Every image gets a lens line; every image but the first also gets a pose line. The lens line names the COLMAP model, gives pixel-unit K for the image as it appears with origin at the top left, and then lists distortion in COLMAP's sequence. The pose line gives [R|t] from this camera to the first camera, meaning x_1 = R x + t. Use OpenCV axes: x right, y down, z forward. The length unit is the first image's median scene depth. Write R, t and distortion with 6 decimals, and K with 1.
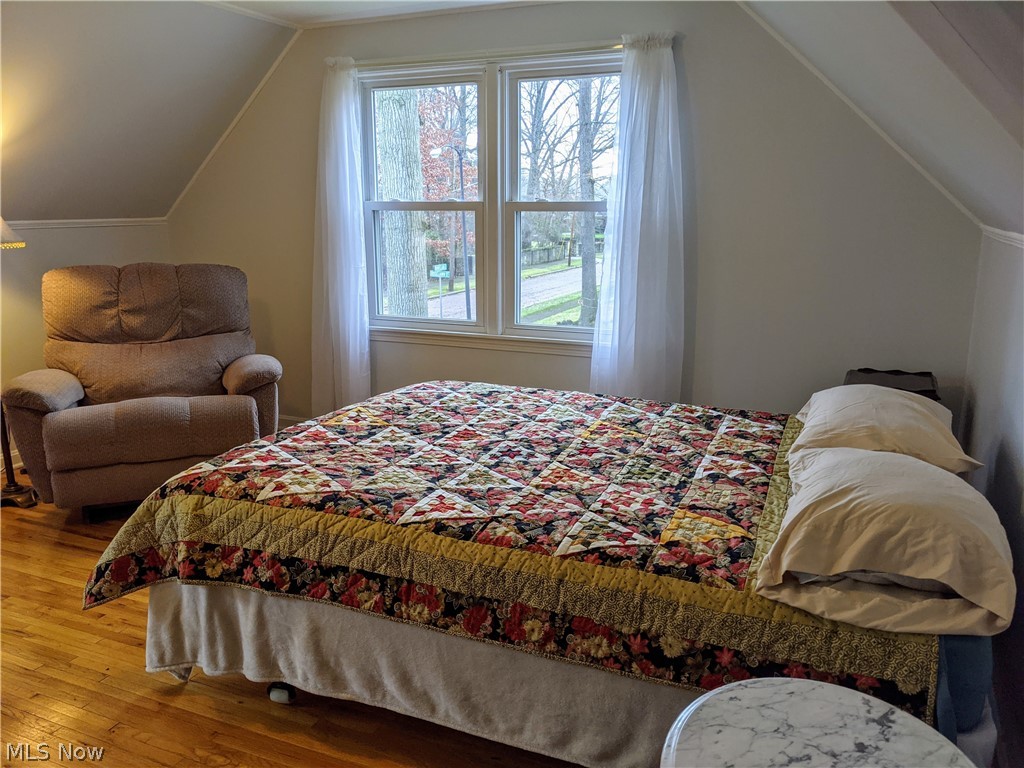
lens RADIAL K [[817.5, 0, 512.2], [0, 817.5, 394.8], [0, 0, 1]] dist [0.048382, -0.056955]
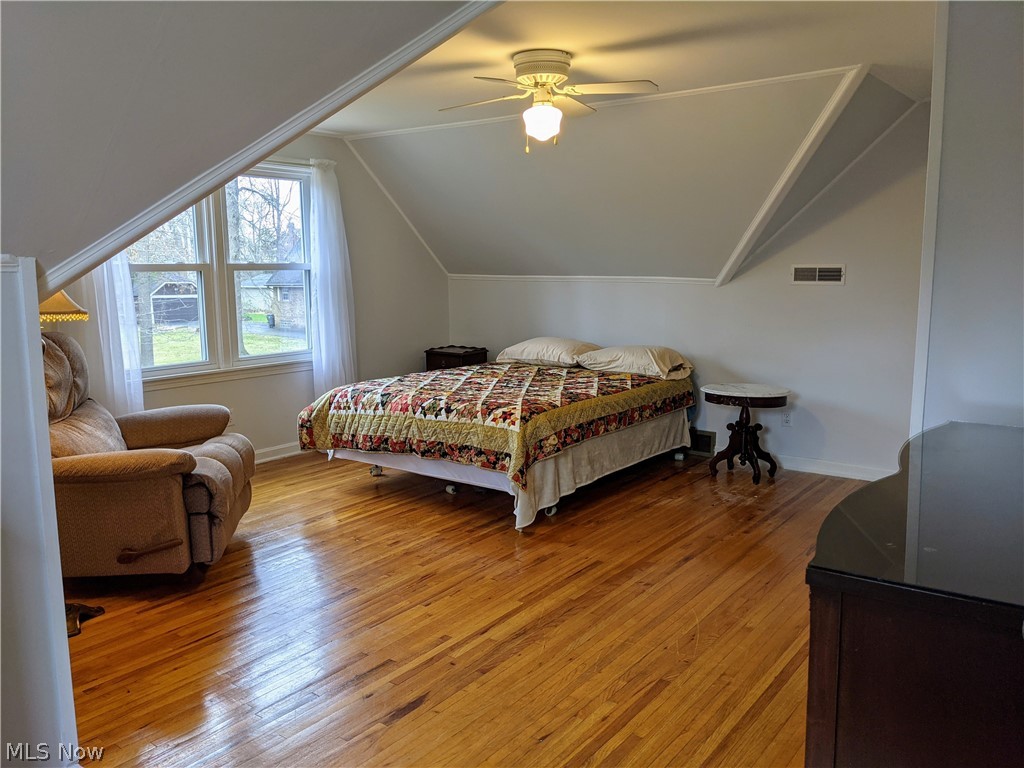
lens RADIAL K [[817.5, 0, 509.7], [0, 817.5, 379.6], [0, 0, 1]] dist [0.048382, -0.056955]
pose [[0.230052, -0.140045, 0.963049, -2.369056], [0.226550, 0.970110, 0.086954, -0.147129], [-0.946441, 0.198175, 0.254903, 0.591408]]
